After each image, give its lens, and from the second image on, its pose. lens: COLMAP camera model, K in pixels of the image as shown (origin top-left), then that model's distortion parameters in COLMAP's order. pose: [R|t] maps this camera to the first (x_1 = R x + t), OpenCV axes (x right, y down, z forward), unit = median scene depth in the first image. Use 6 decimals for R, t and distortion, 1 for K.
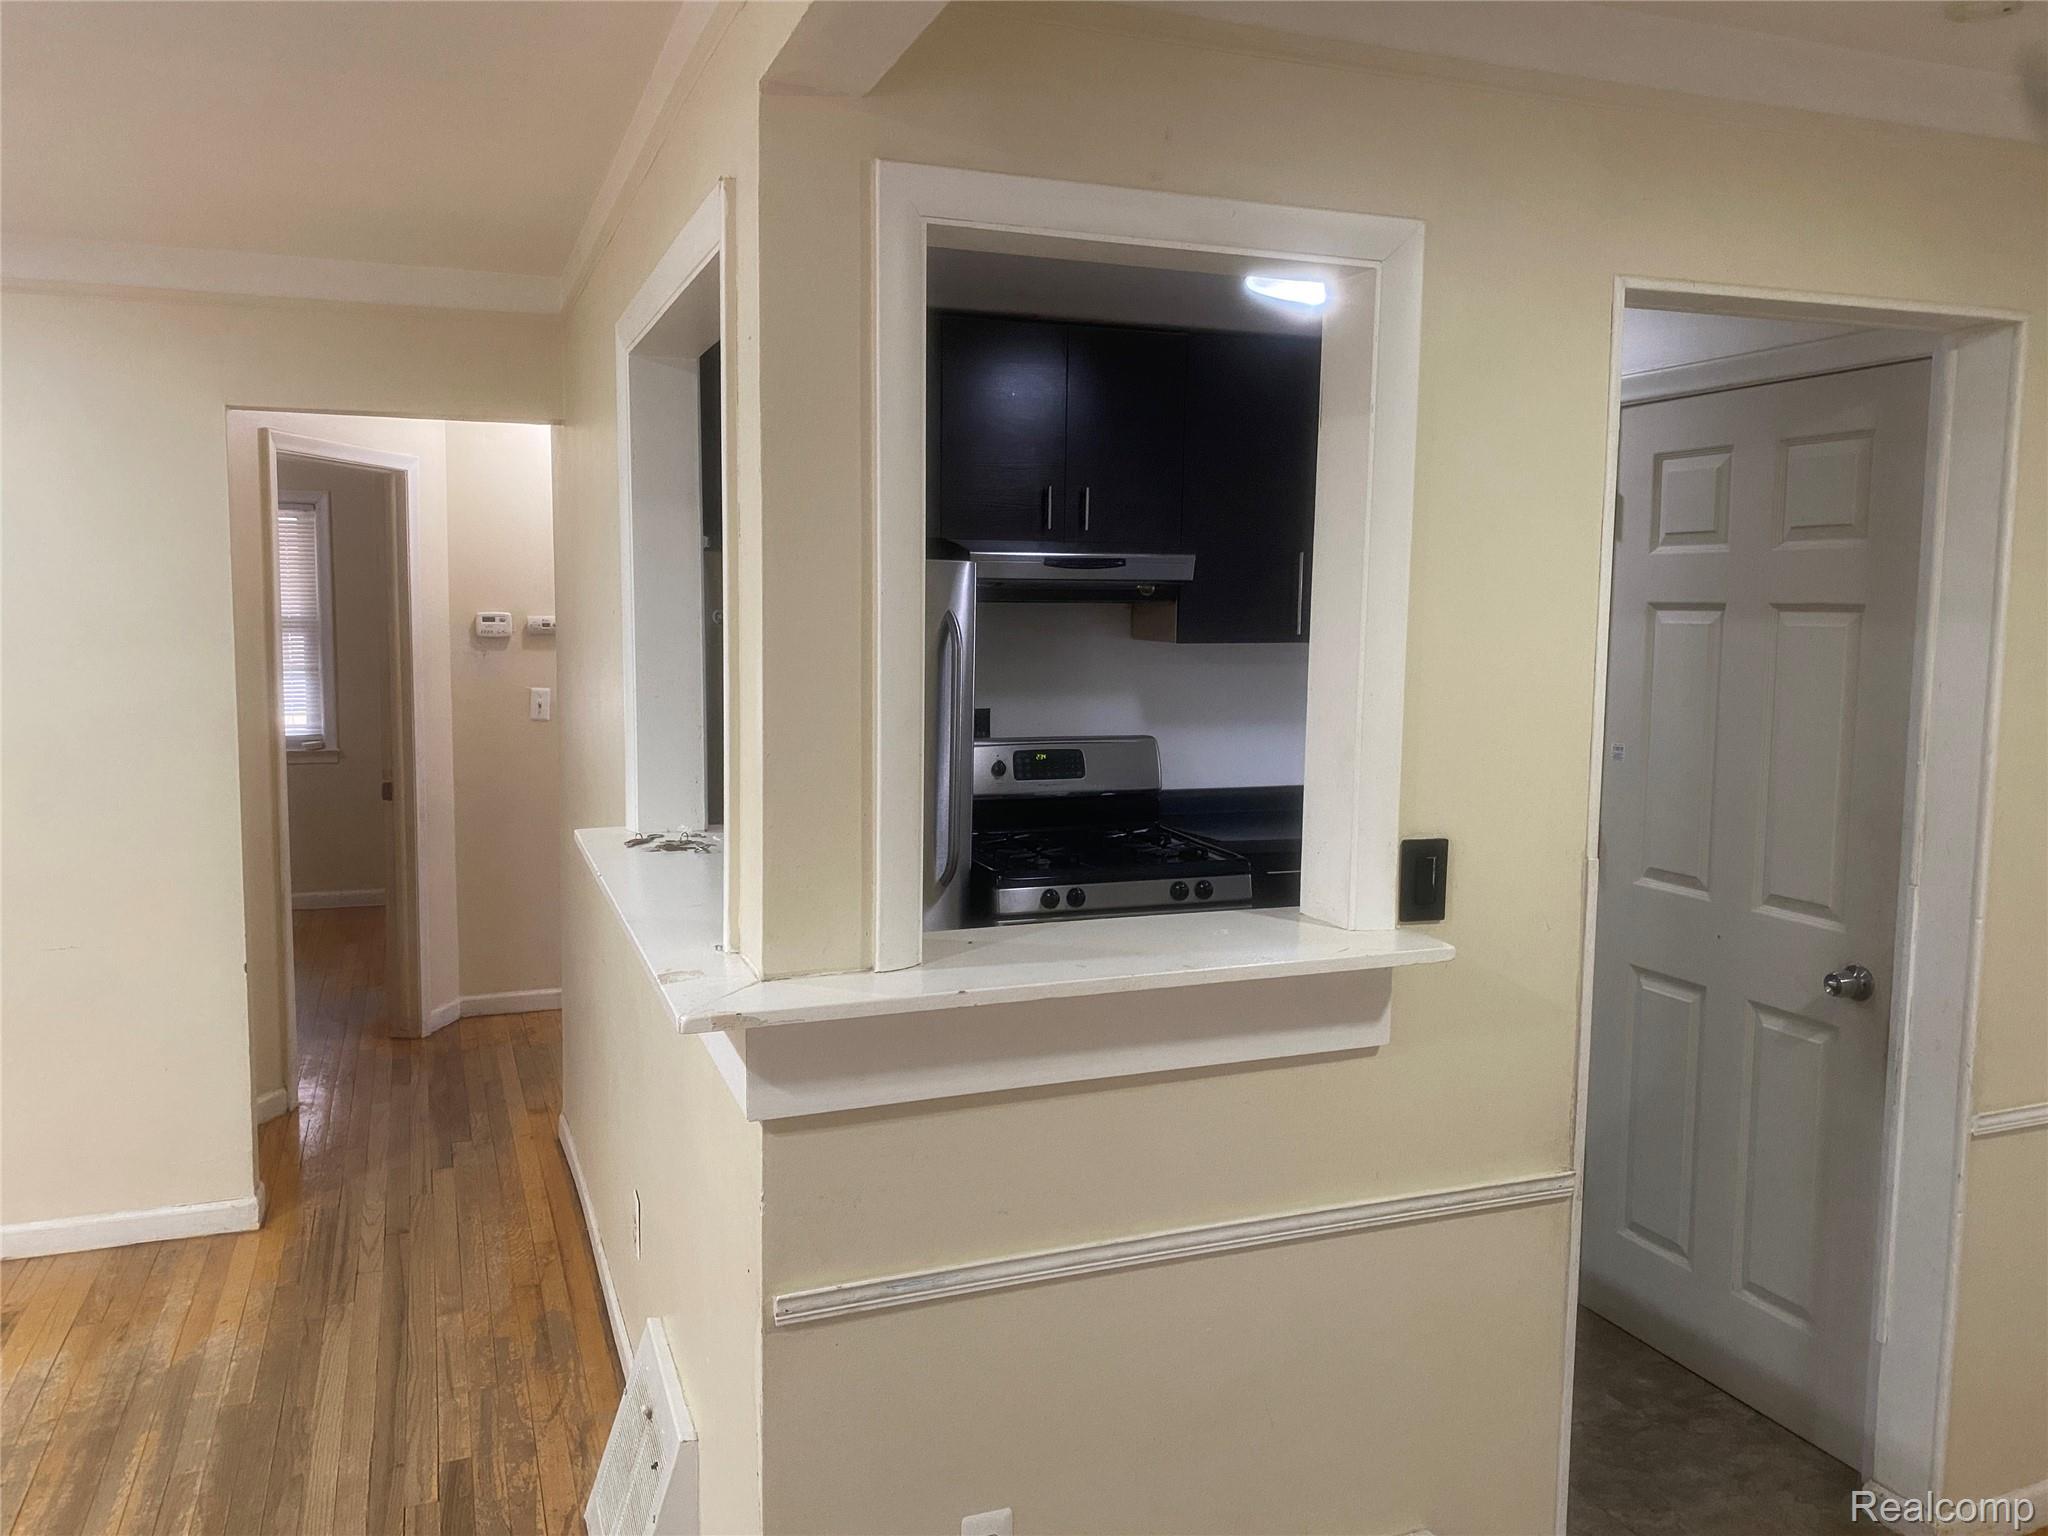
lens RADIAL K [[1601.5, 0, 1021.2], [0, 1601.5, 764.8], [0, 0, 1]] dist [0.042500, -0.032126]
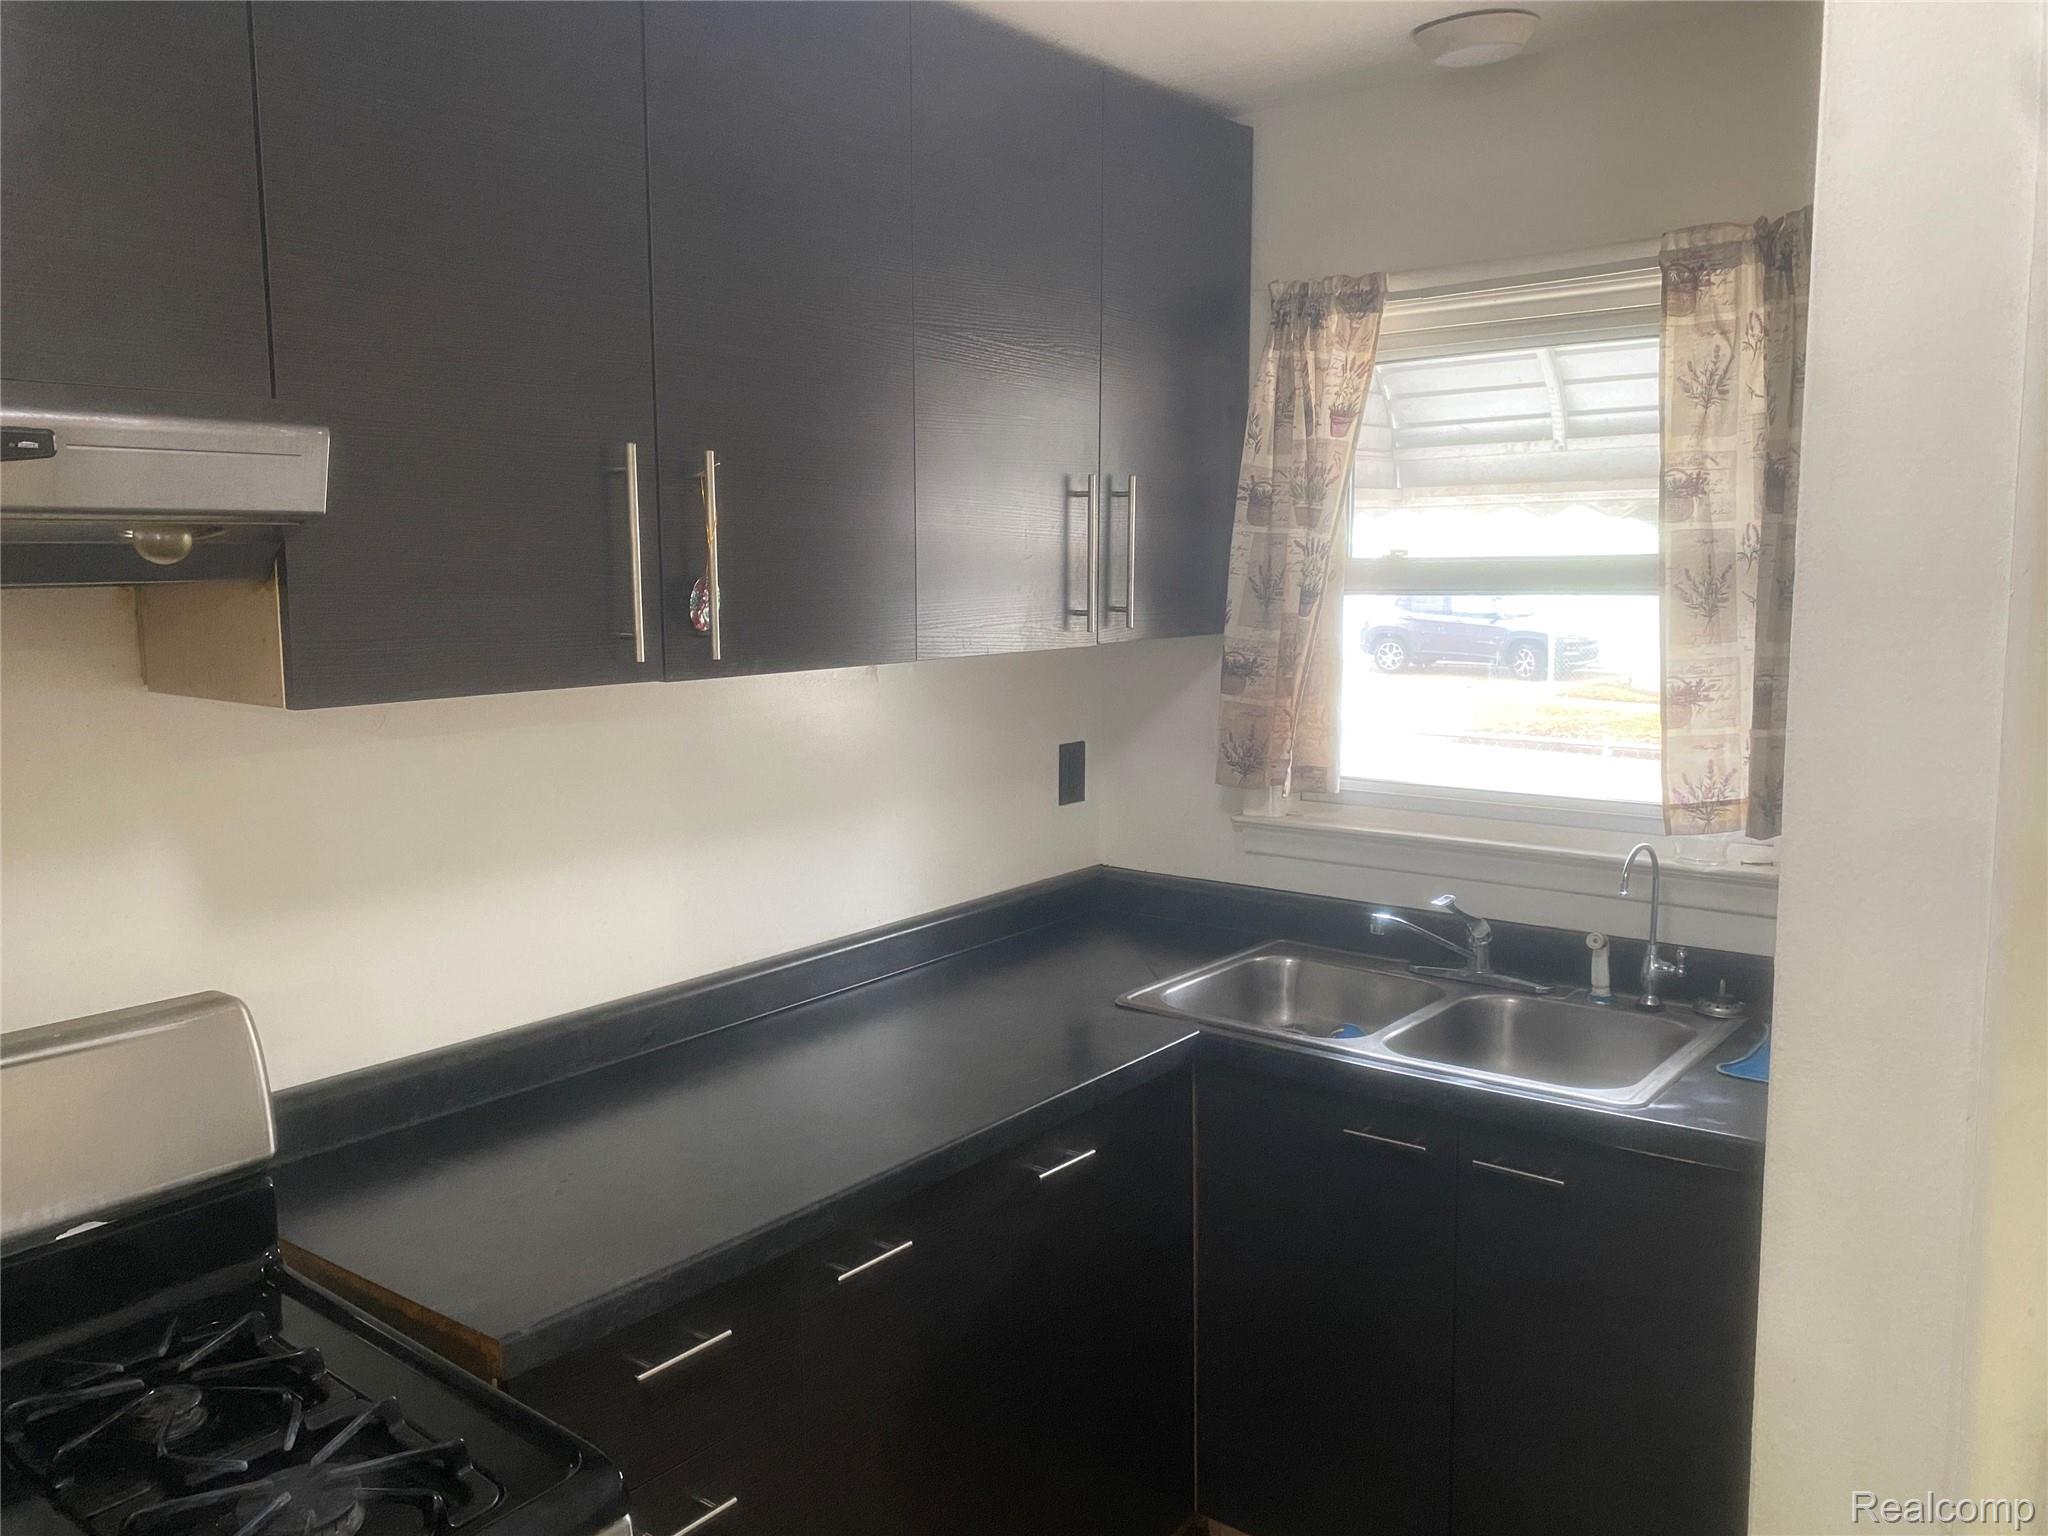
lens RADIAL K [[1601.5, 0, 1018.4], [0, 1601.5, 760.2], [0, 0, 1]] dist [0.042500, -0.032126]
pose [[0.871994, -0.070331, 0.484438, 0.067046], [0.062055, 0.997523, 0.033121, -0.067174], [-0.485568, 0.001181, 0.874198, 0.640403]]
